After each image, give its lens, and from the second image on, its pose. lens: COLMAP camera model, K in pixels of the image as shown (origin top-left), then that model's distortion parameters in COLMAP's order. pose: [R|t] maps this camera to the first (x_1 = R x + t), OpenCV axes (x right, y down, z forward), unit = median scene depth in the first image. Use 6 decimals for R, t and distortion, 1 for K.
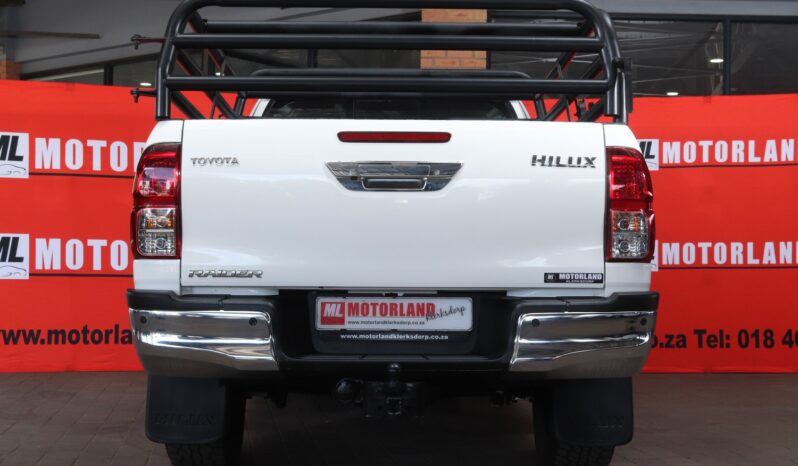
lens RADIAL K [[1248.0, 0, 399.0], [0, 1248.0, 233.0], [0, 0, 1]] dist [-0.015305, 0.005777]
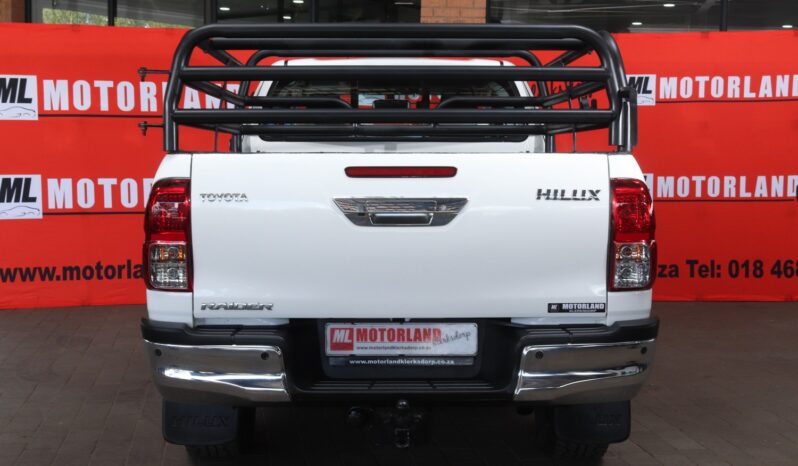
lens RADIAL K [[1202.2, 0, 399.0], [0, 1202.2, 233.0], [0, 0, 1]] dist [-0.021245, -0.012895]
pose [[0.999987, -0.005035, 0.001017, -0.006489], [0.004873, 0.992471, 0.122386, -0.143236], [-0.001626, -0.122379, 0.992482, 0.027123]]
